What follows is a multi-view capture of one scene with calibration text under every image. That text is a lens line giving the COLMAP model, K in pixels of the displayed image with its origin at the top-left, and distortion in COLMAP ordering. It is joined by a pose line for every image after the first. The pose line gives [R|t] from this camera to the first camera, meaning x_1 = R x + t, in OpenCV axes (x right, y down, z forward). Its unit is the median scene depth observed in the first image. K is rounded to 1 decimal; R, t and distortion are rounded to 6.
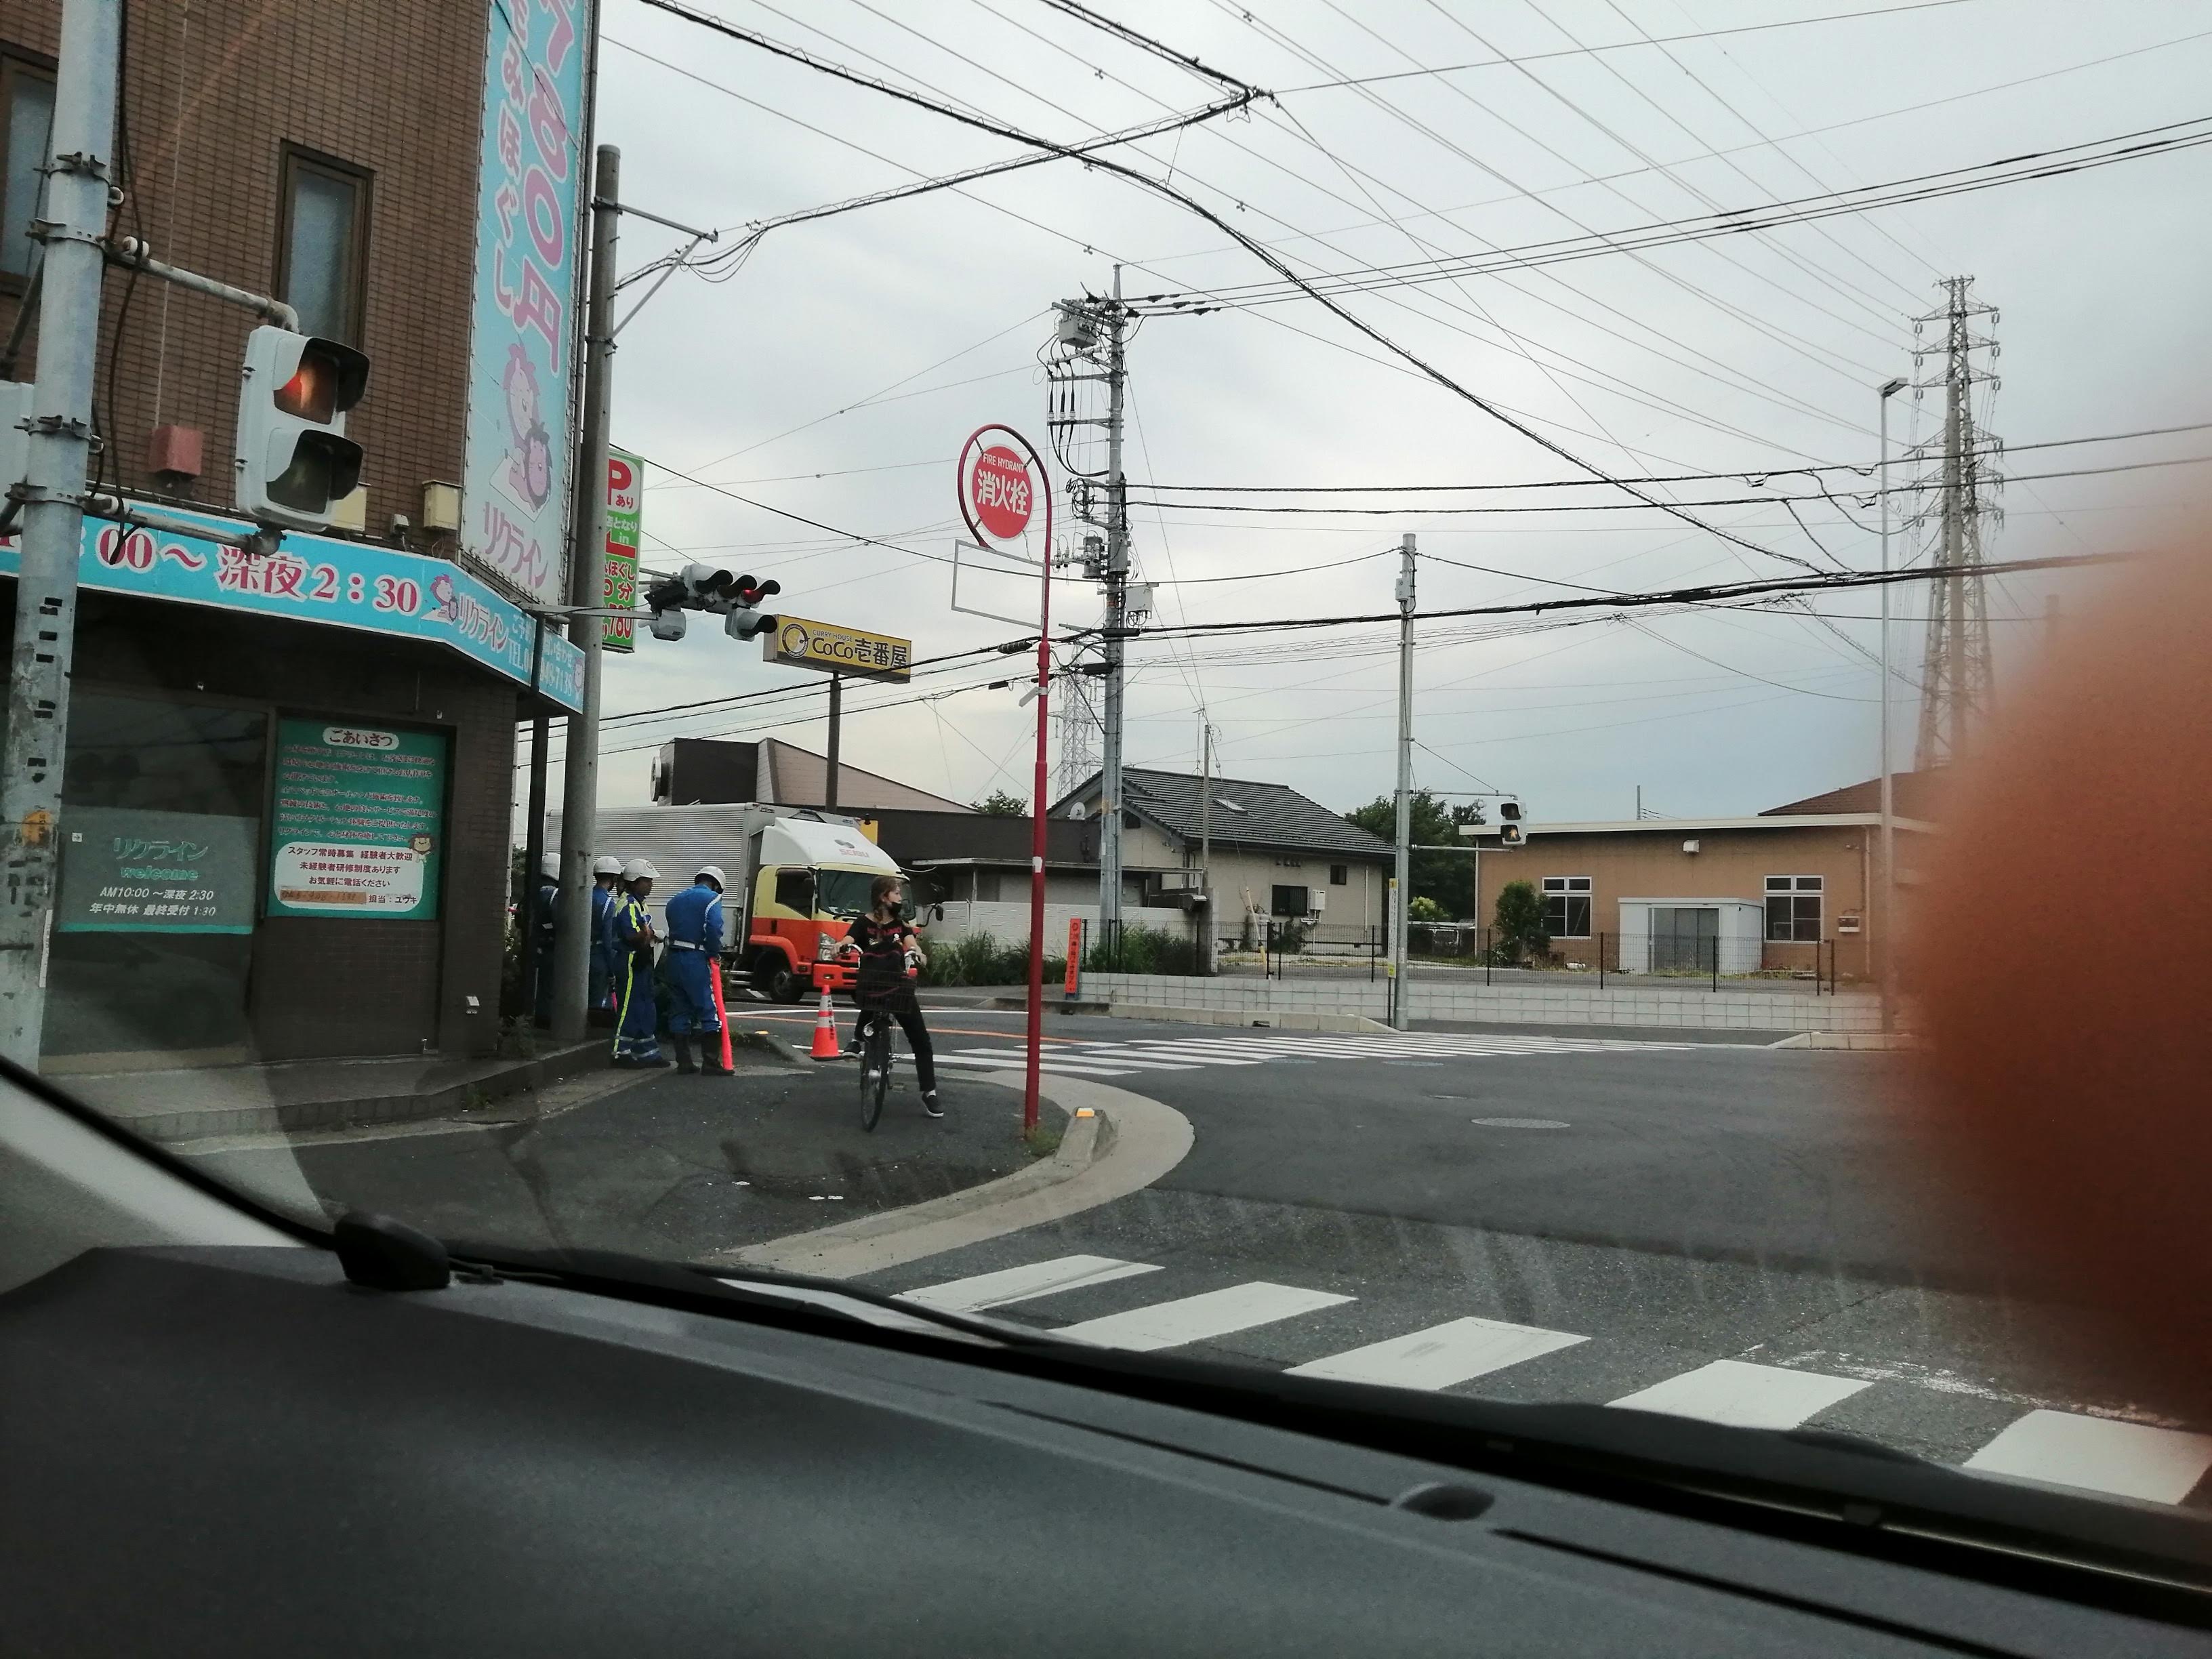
lens RADIAL K [[1791.2, 0, 1106.0], [0, 1791.2, 831.1], [0, 0, 1]] dist [0.042620, -0.077290]
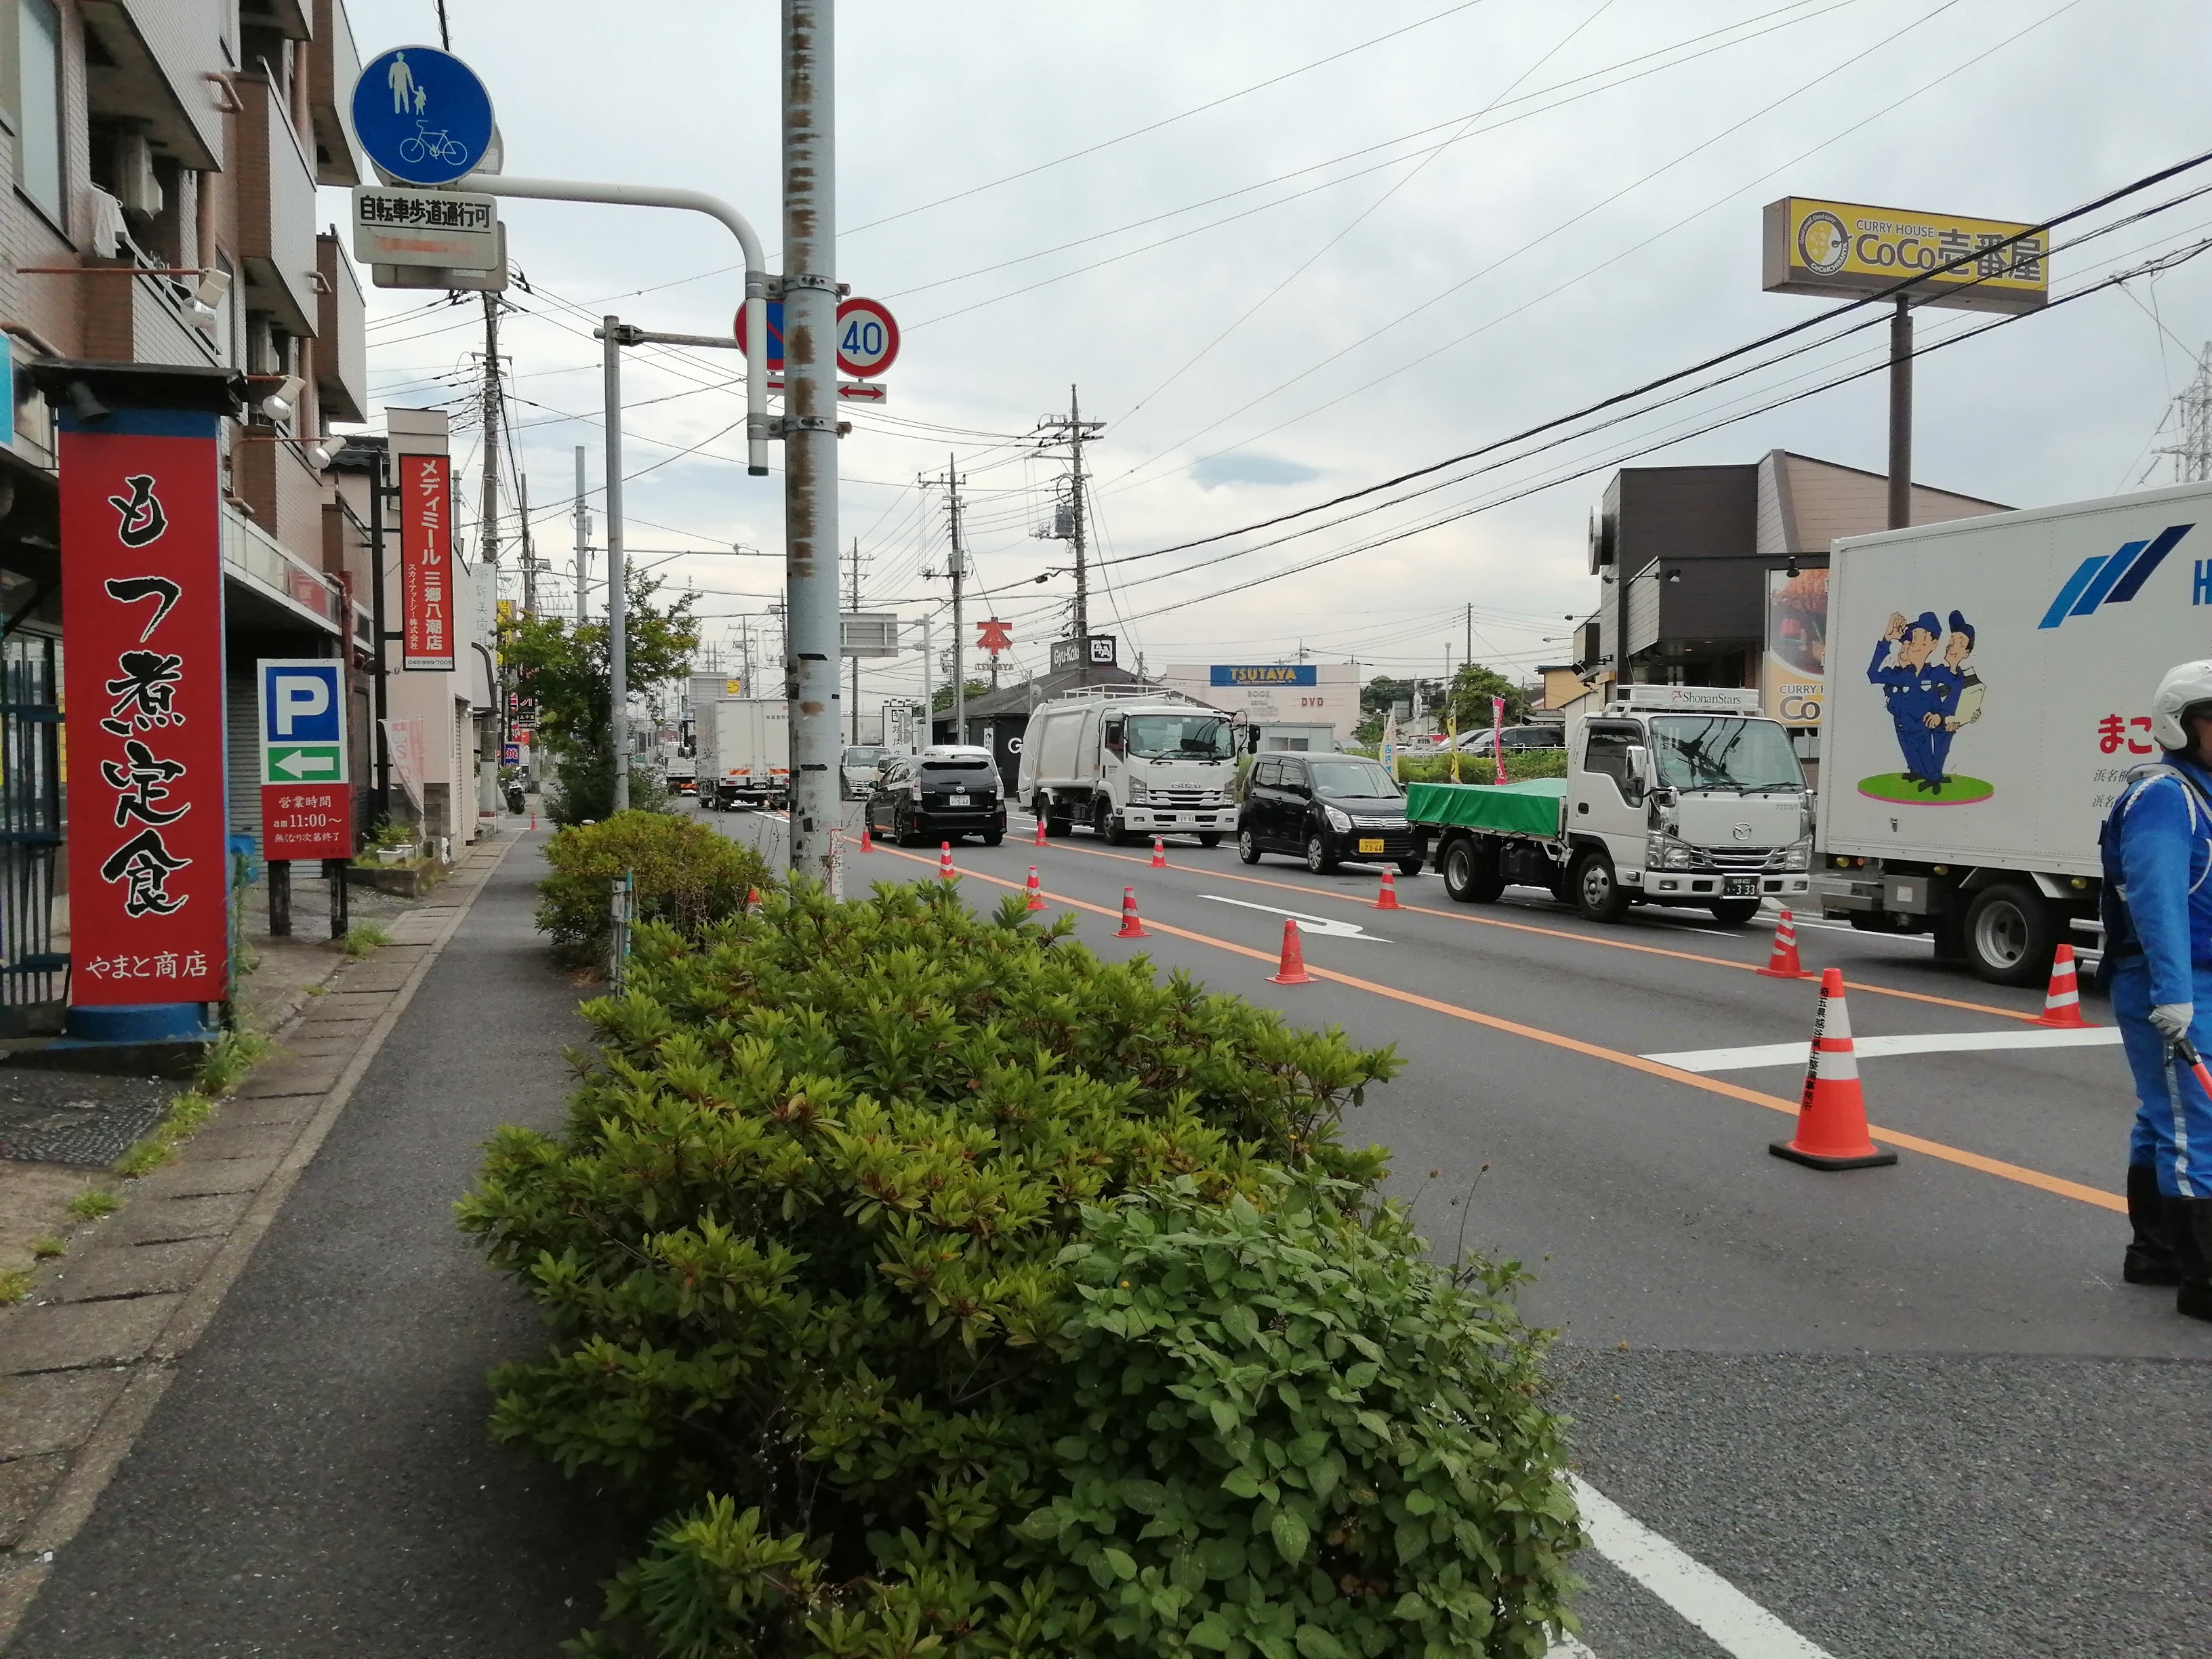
lens RADIAL K [[1791.2, 0, 1106.3], [0, 1791.2, 831.7], [0, 0, 1]] dist [0.042620, -0.077290]
pose [[0.851570, -0.008389, -0.524174, -0.092934], [0.056456, 0.995525, 0.075787, 0.022103], [0.521192, -0.094131, 0.848232, 0.516250]]
